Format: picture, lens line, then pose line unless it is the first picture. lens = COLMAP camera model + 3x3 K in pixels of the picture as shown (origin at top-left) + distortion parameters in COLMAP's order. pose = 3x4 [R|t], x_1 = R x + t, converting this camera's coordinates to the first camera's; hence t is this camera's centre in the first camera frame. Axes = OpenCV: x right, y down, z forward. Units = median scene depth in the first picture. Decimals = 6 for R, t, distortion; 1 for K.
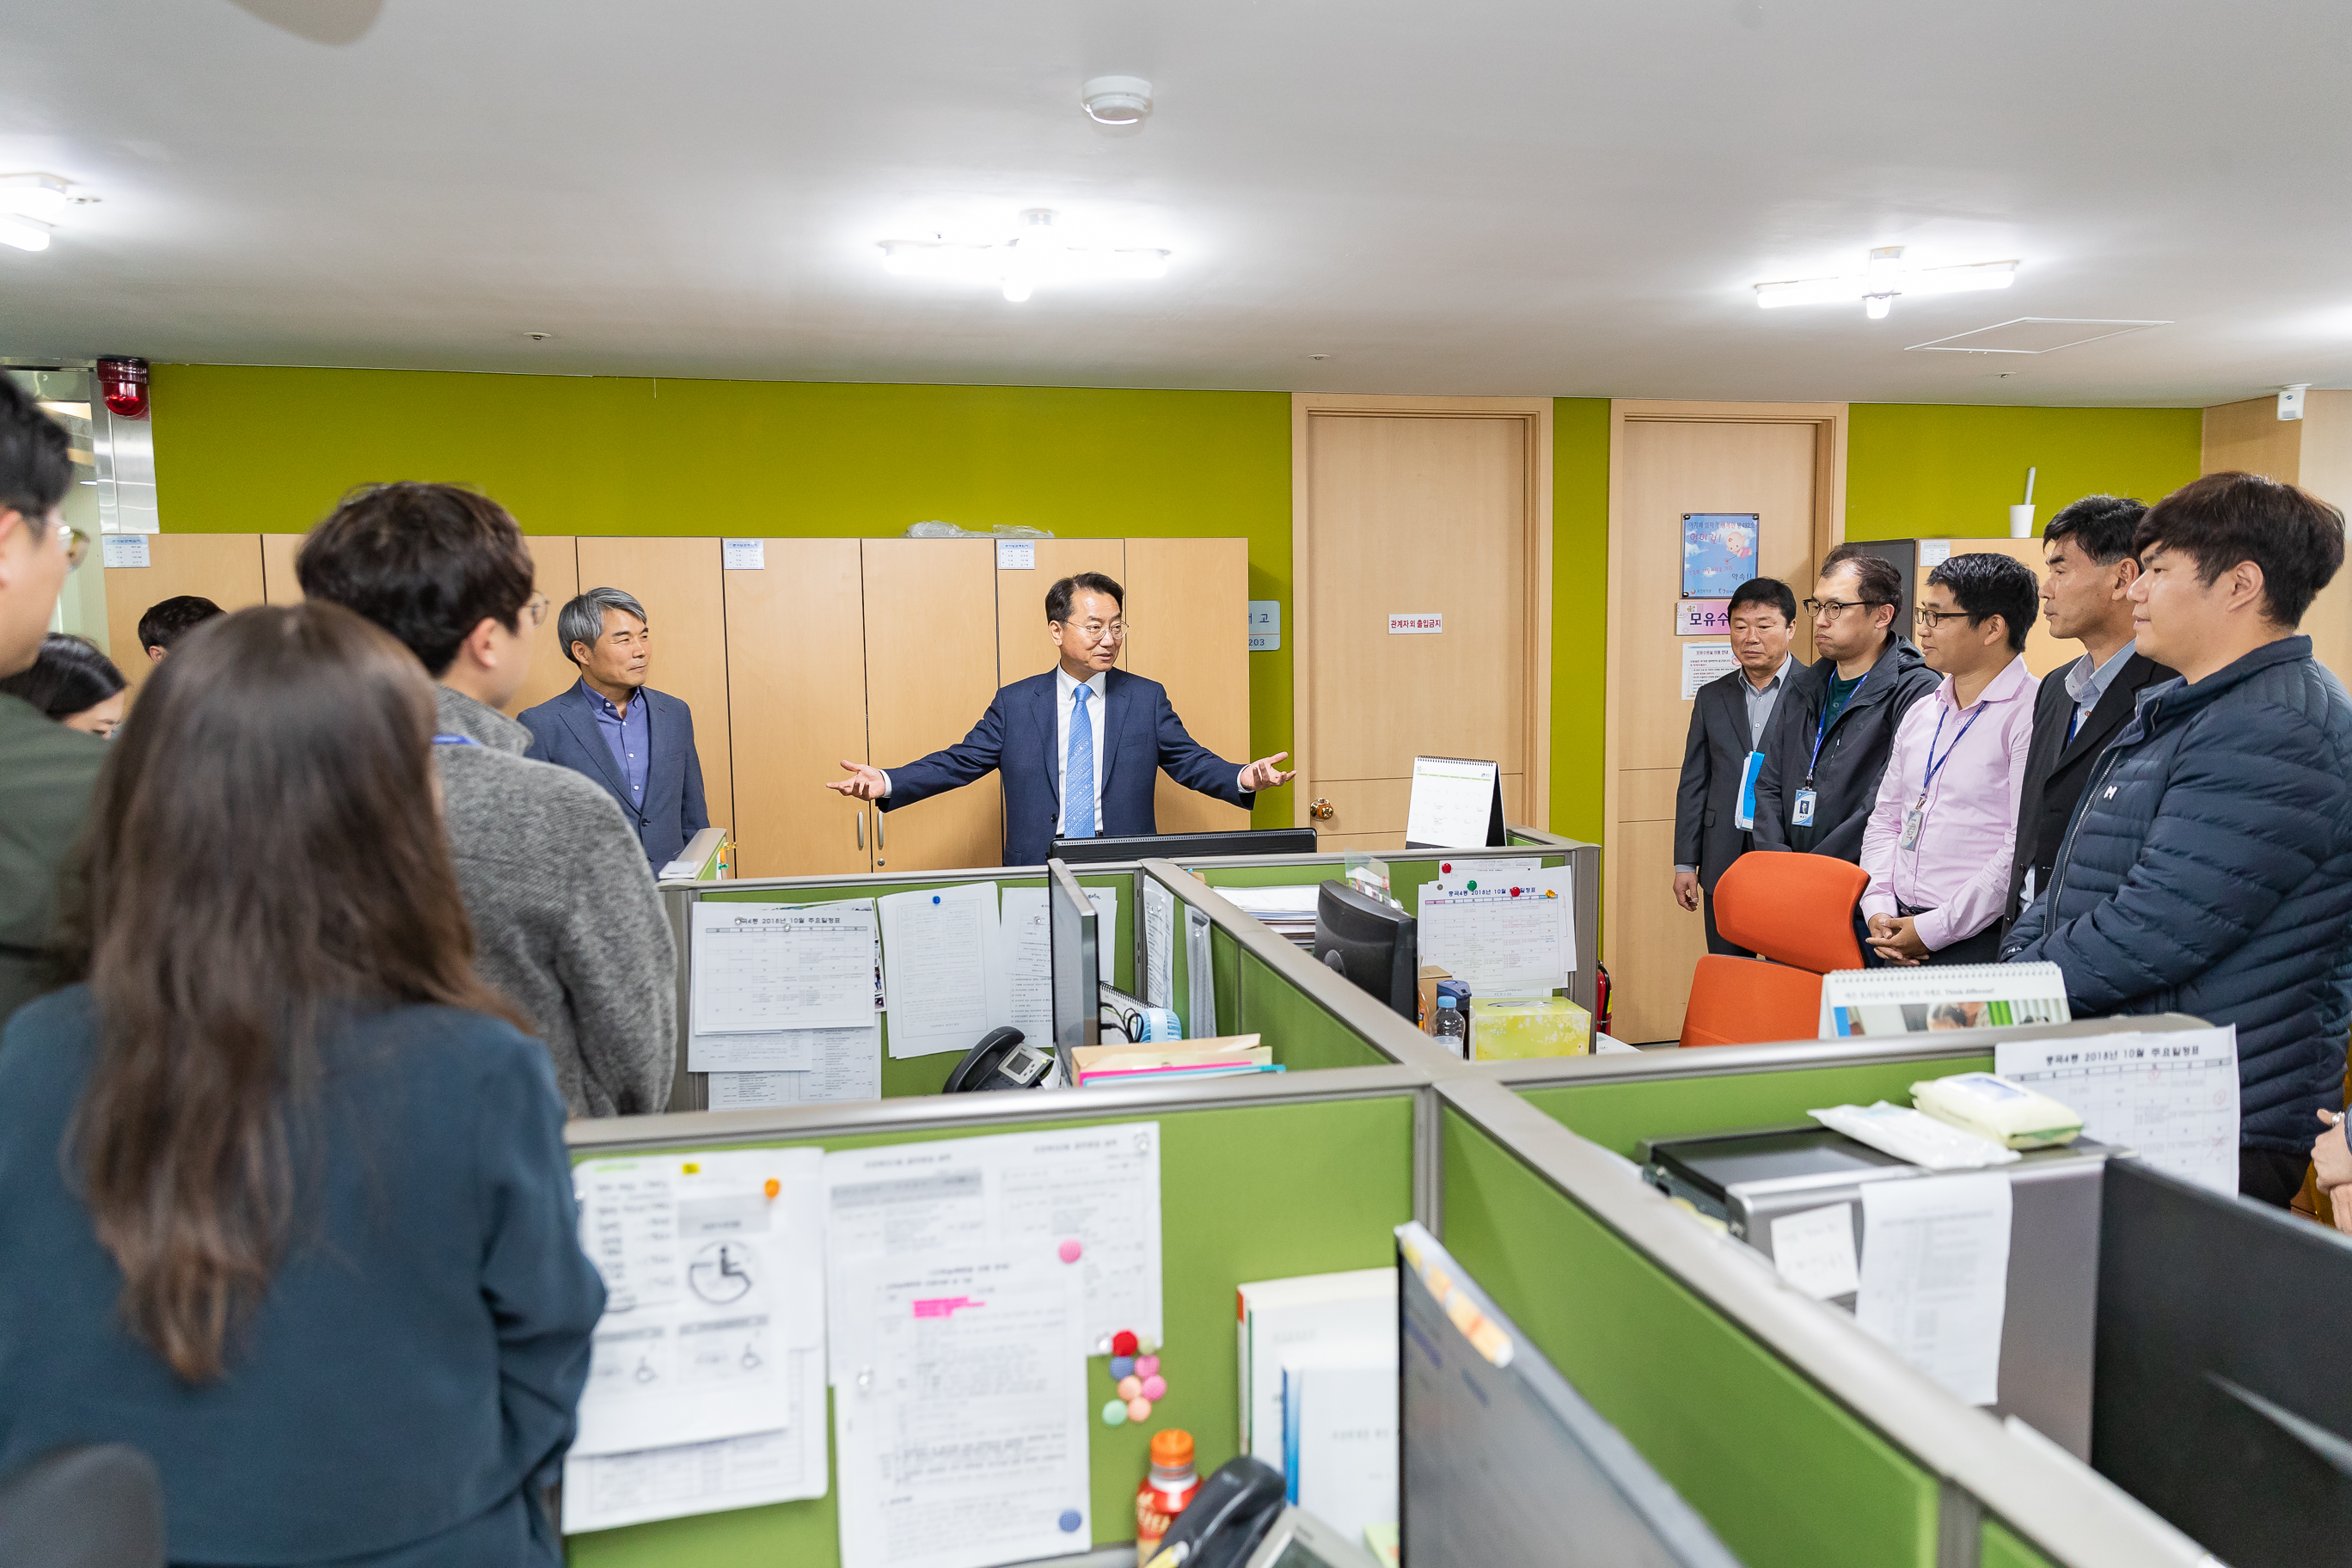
lens RADIAL K [[1564.6, 0, 1176.0], [0, 1564.6, 784.0], [0, 0, 1]] dist [0.004764, 0.002413]
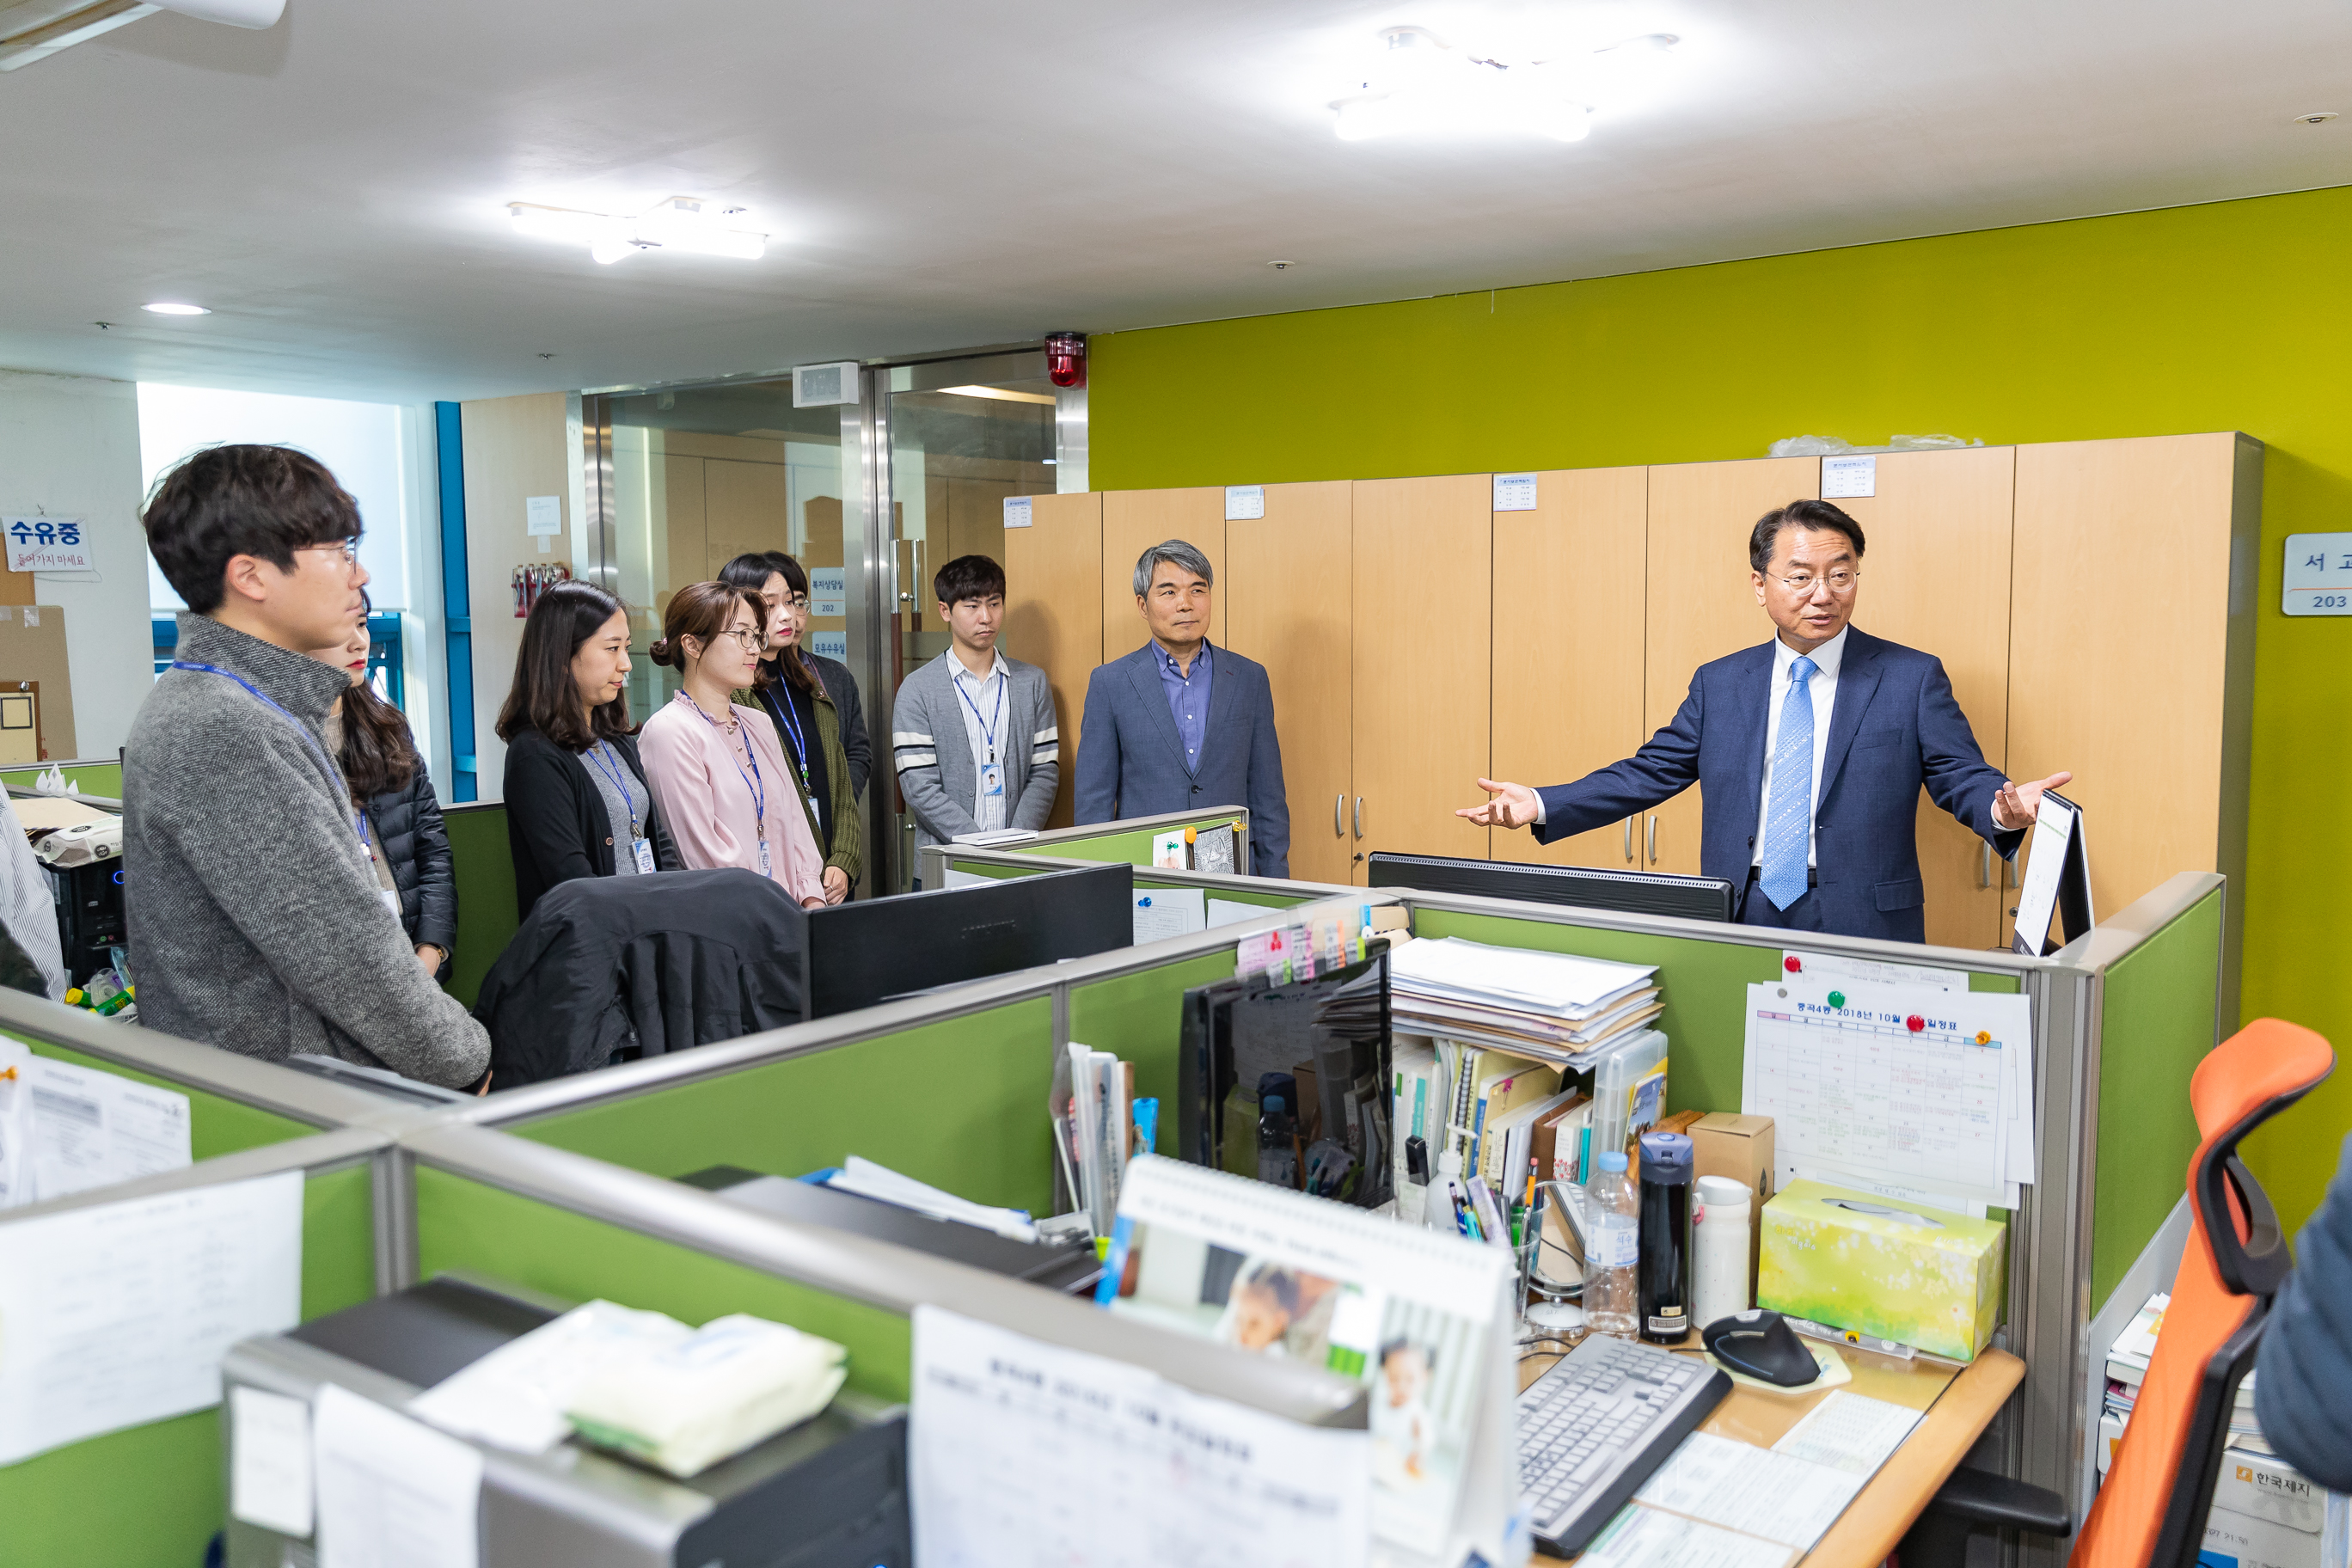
lens RADIAL K [[1865.6, 0, 1176.0], [0, 1865.6, 784.0], [0, 0, 1]] dist [0.042613, -0.001958]
pose [[0.647464, 0.080695, -0.757812, 0.413984], [-0.074651, 0.996312, 0.042310, -0.022082], [0.758431, 0.029177, 0.651100, 0.238262]]
